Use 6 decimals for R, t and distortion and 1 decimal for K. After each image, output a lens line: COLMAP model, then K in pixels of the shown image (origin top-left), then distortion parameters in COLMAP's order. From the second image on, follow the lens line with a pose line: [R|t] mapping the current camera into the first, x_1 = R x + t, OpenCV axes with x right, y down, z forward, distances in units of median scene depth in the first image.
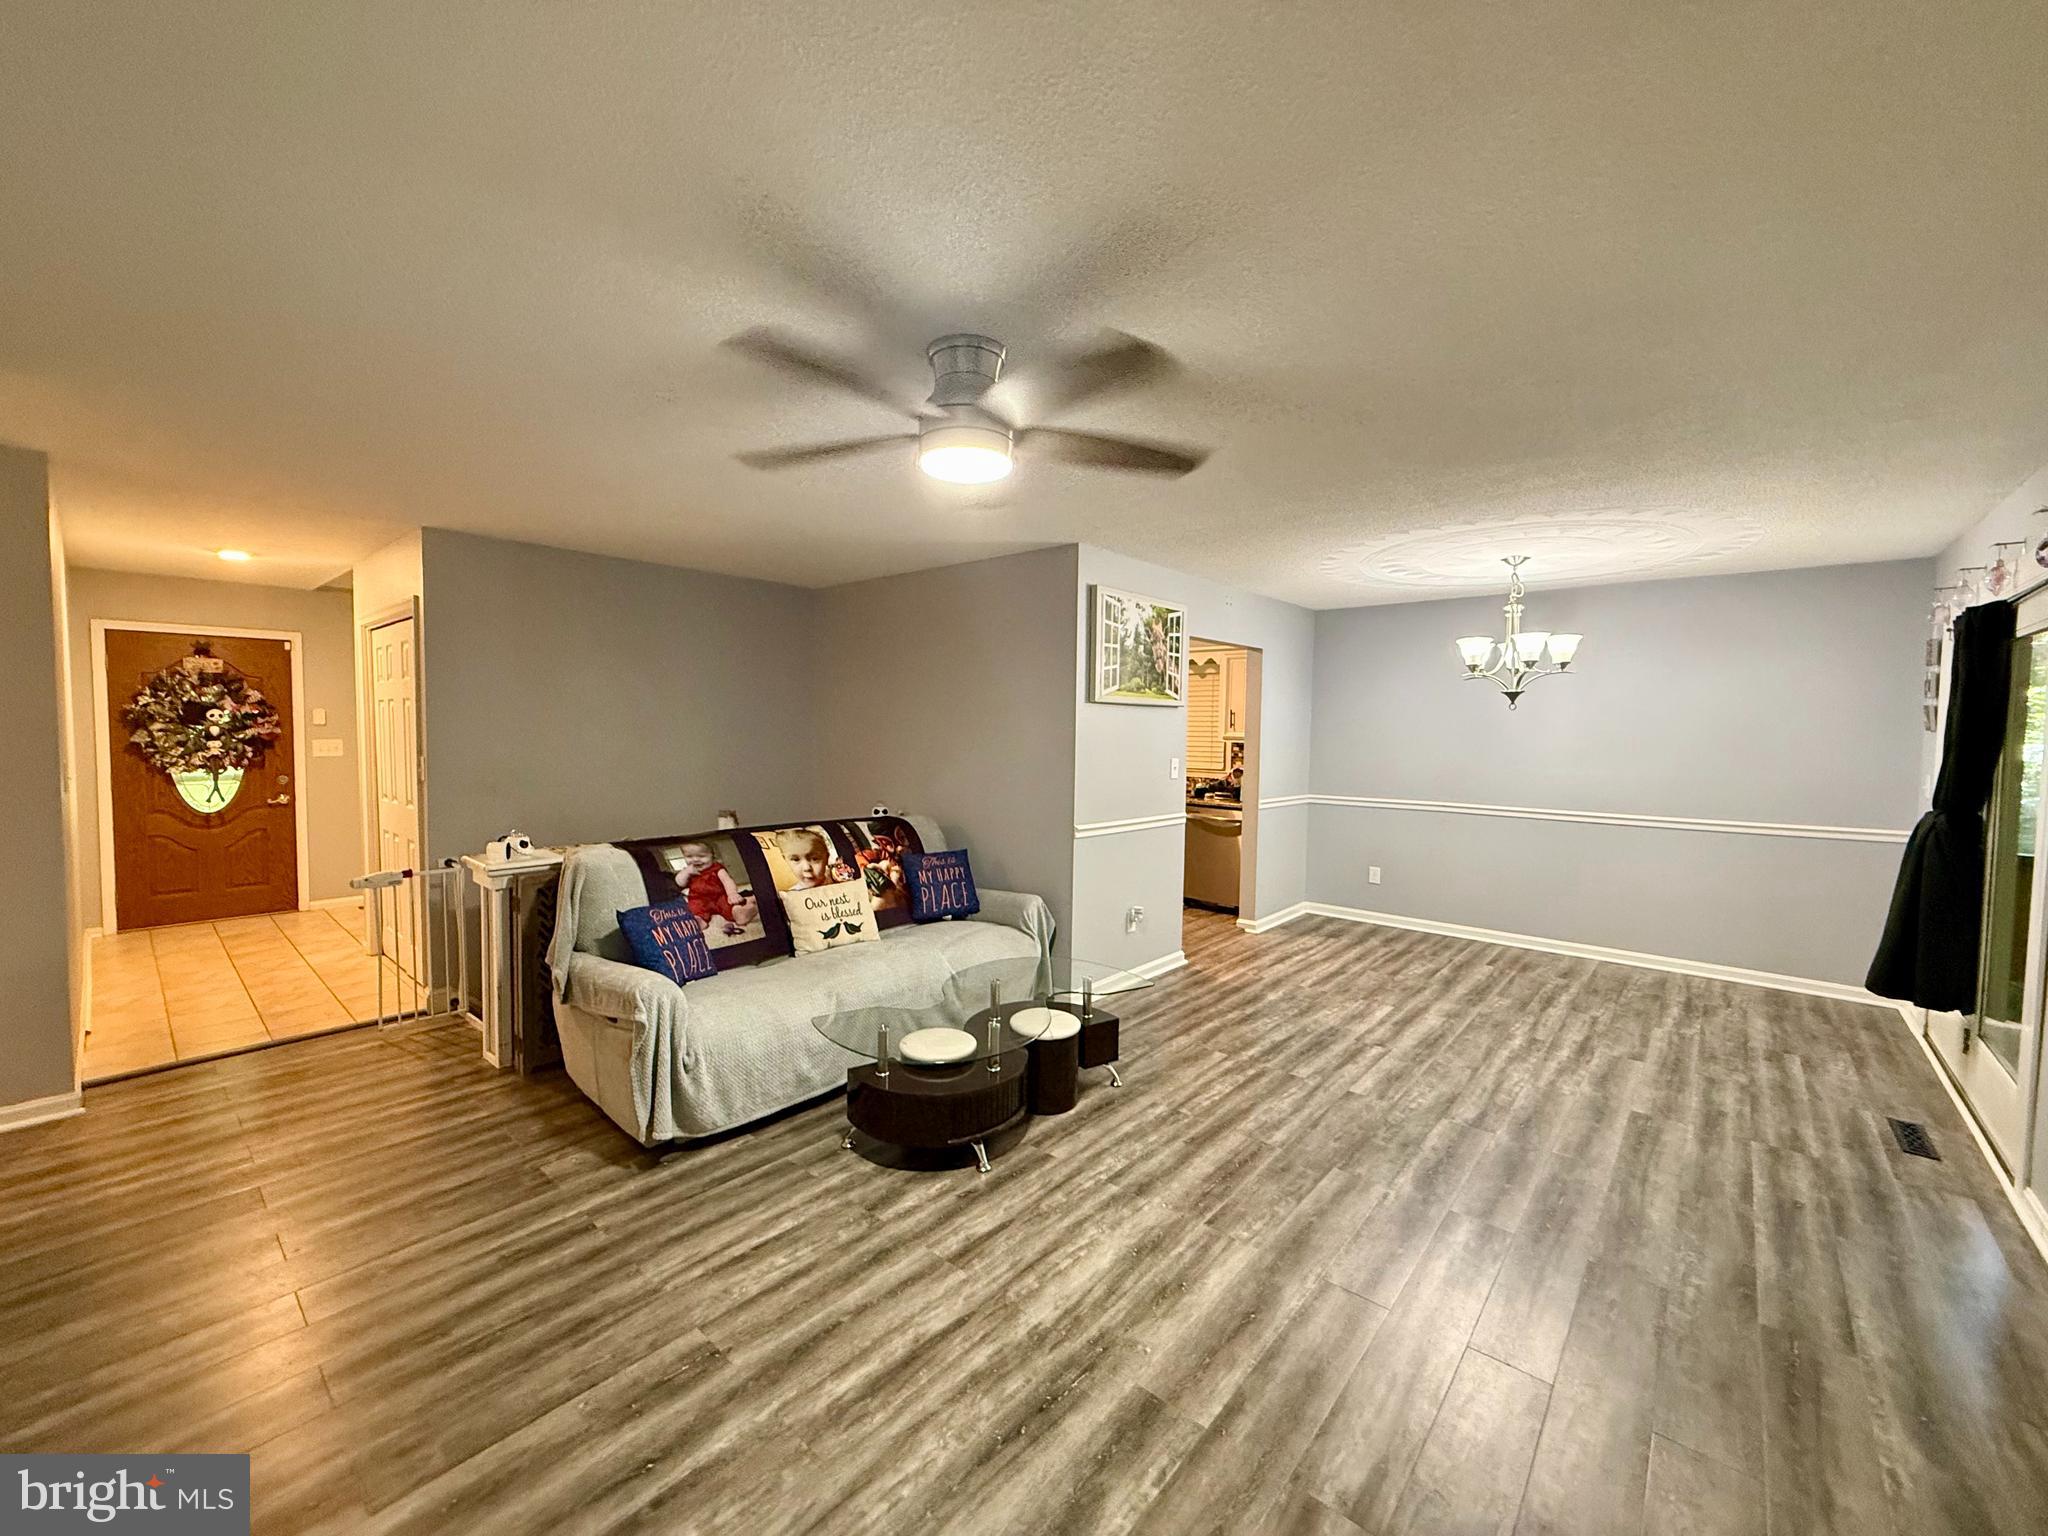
lens RADIAL K [[813.6, 0, 1025.7], [0, 813.6, 768.4], [0, 0, 1]] dist [0.000876, -0.000227]
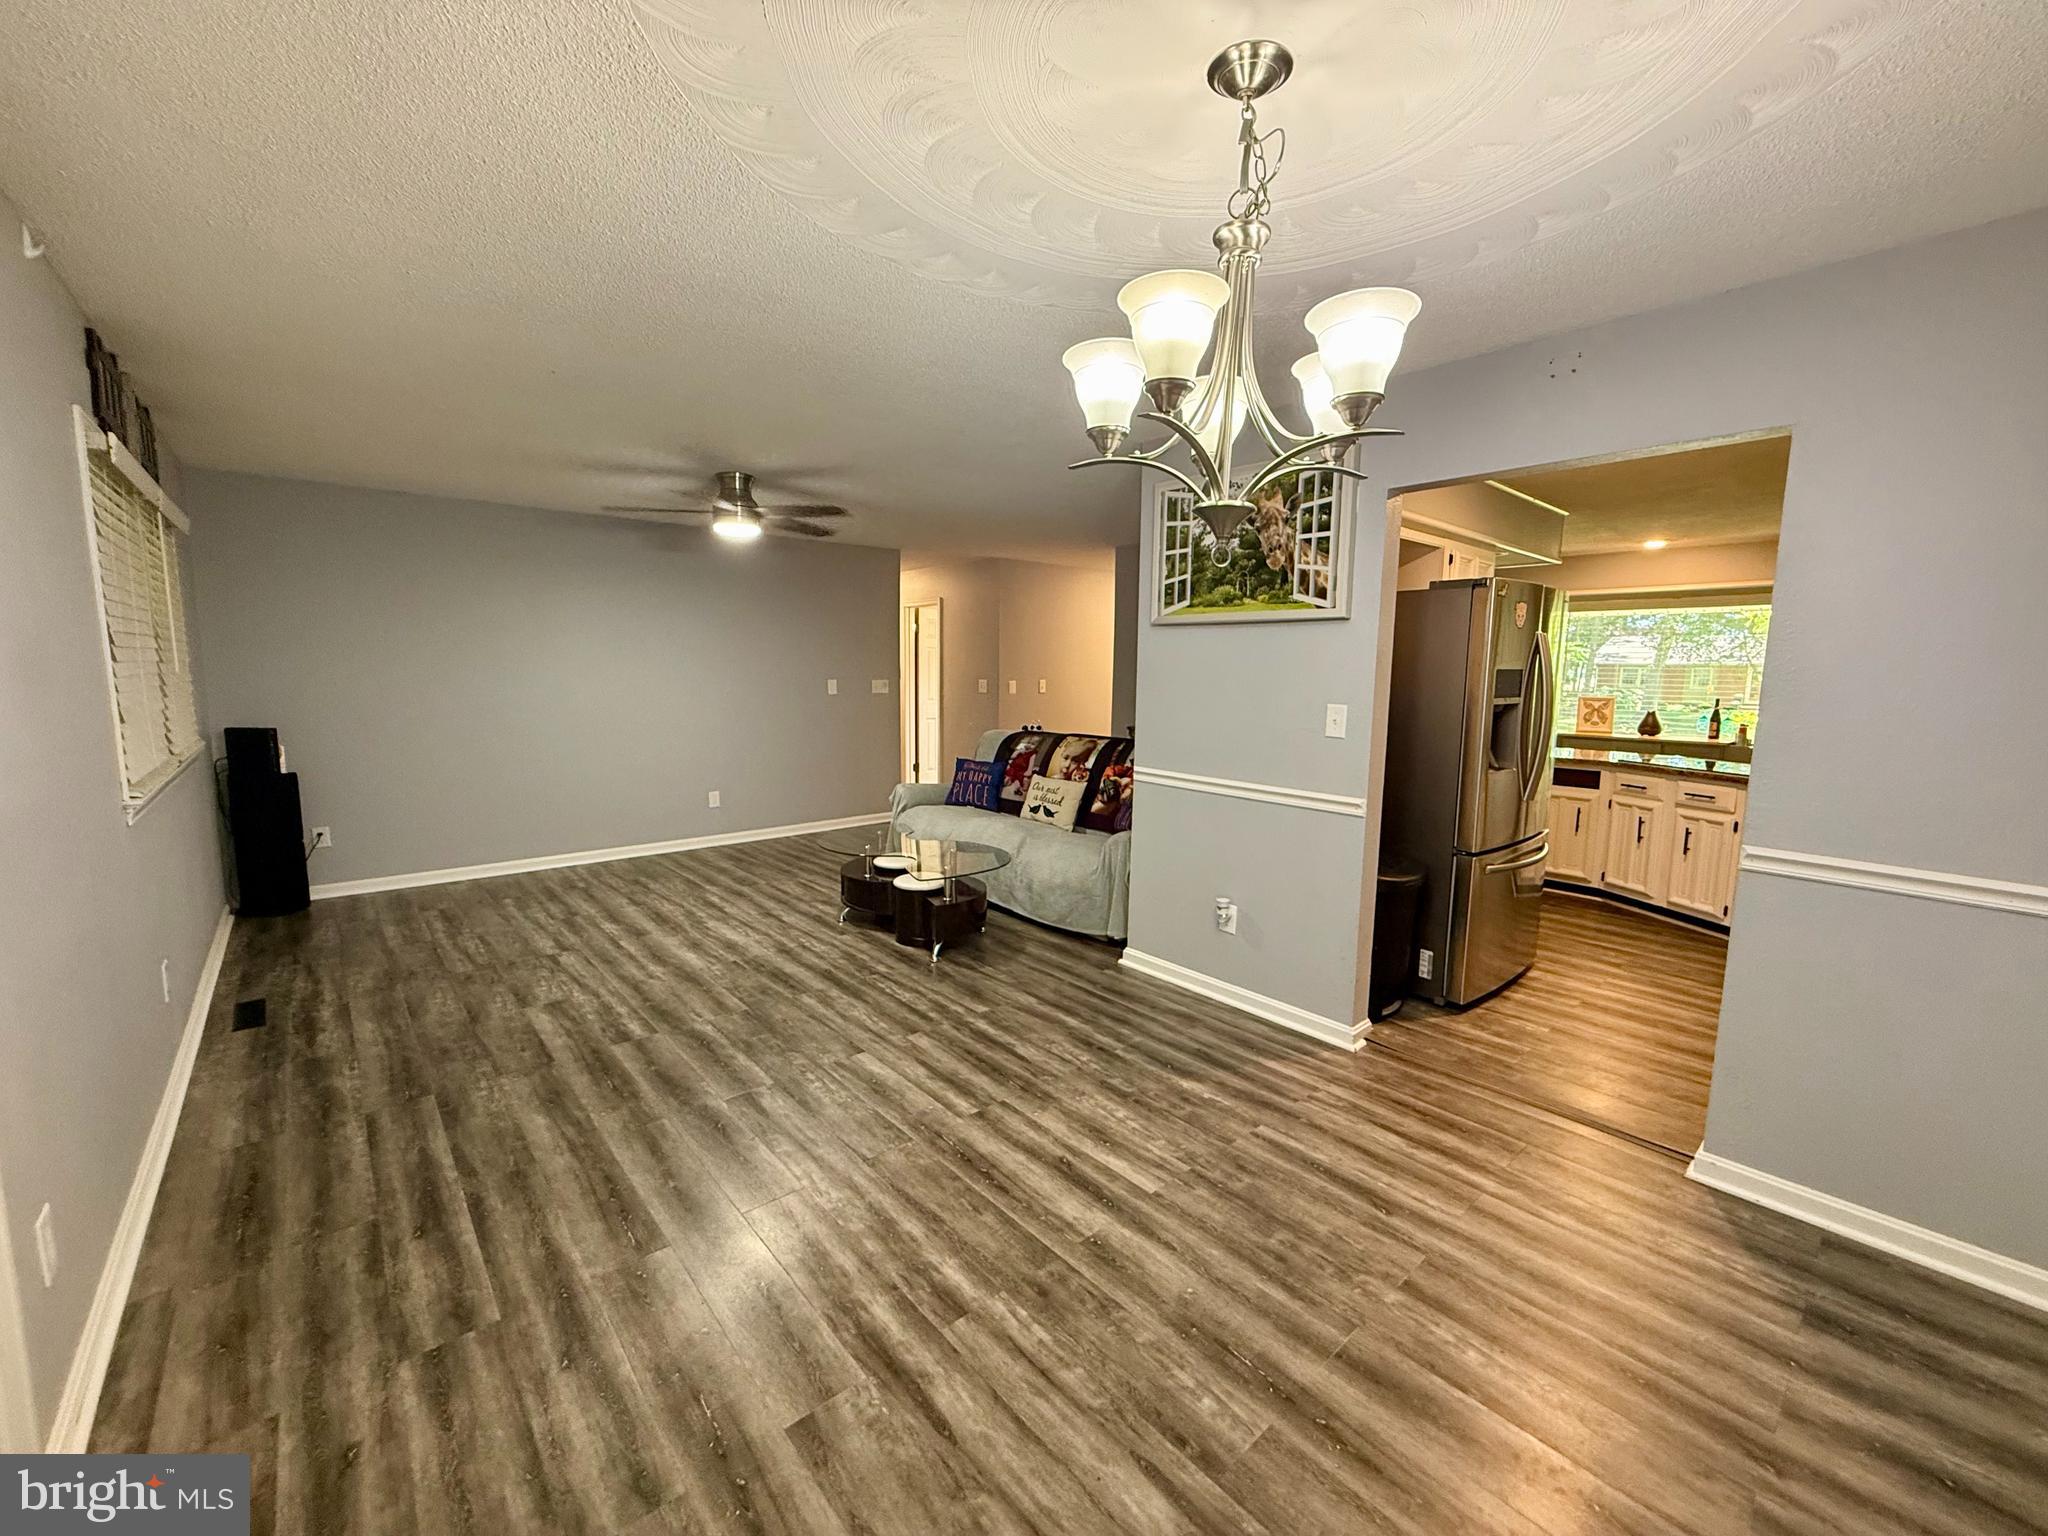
lens RADIAL K [[813.6, 0, 1018.9], [0, 813.6, 774.0], [0, 0, 1]] dist [0.000876, -0.000227]
pose [[-0.137097, 0.116793, -0.983648, 1.125263], [-0.065293, 0.989800, 0.126624, -0.030798], [0.988403, 0.081585, -0.128072, 1.157361]]
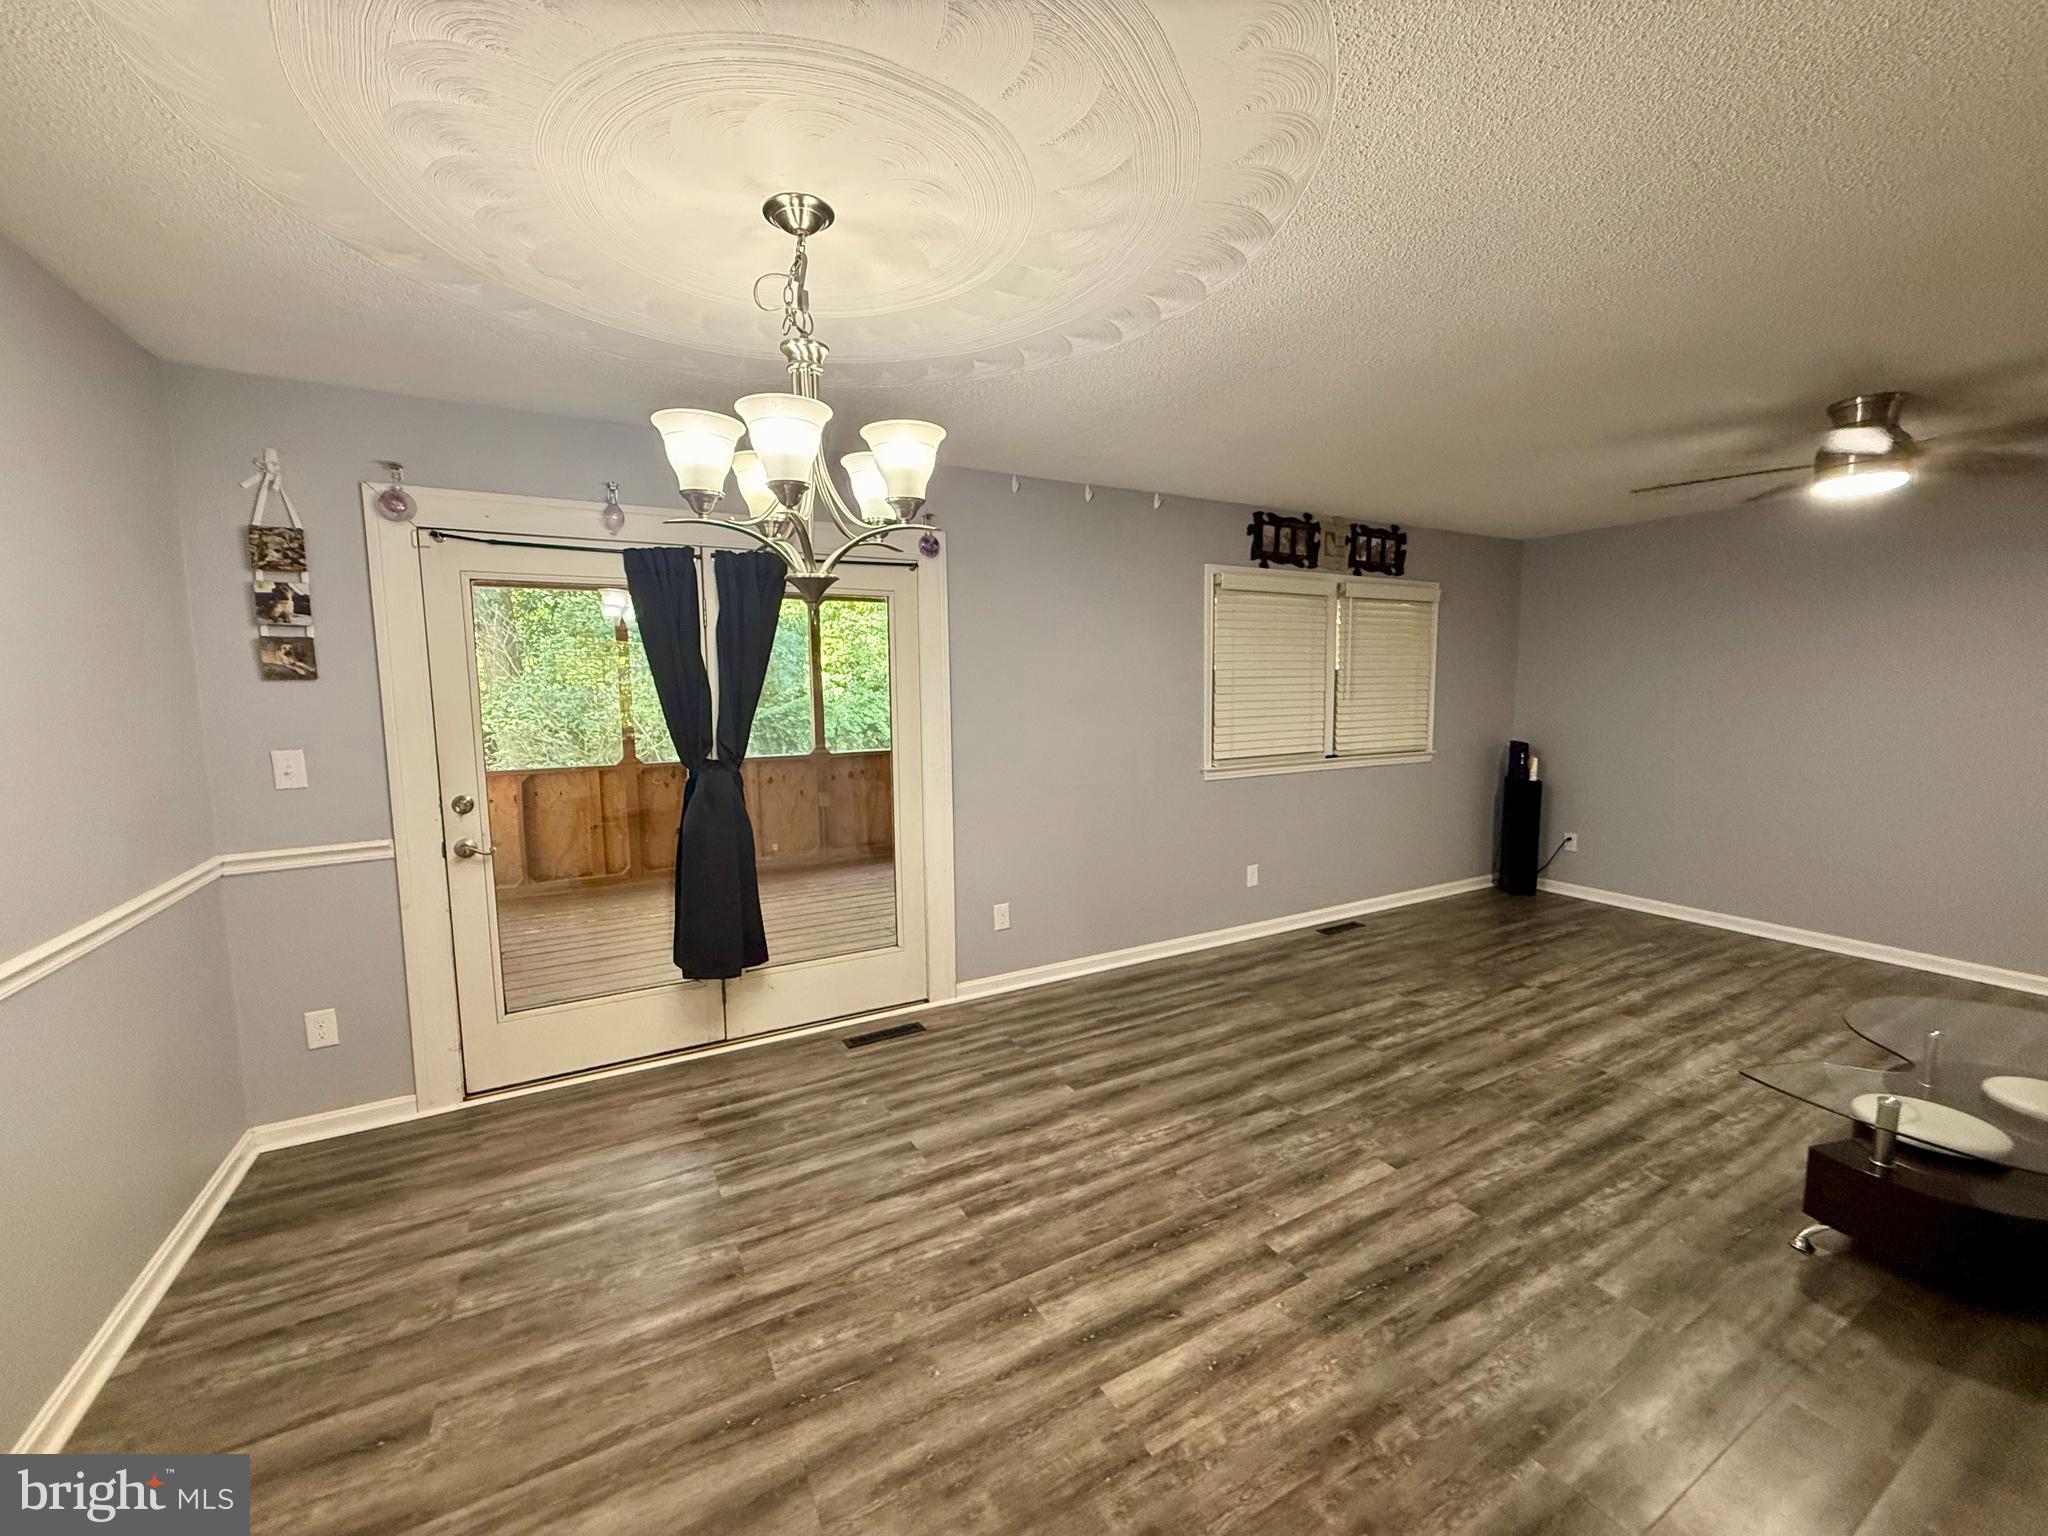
lens RADIAL K [[813.6, 0, 1022.2], [0, 813.6, 759.3], [0, 0, 1]] dist [0.000876, -0.000227]
pose [[-0.940133, -0.033369, 0.339170, 0.439793], [0.017429, 0.989186, 0.145630, -0.077199], [-0.340362, 0.142823, -0.929384, 1.606067]]
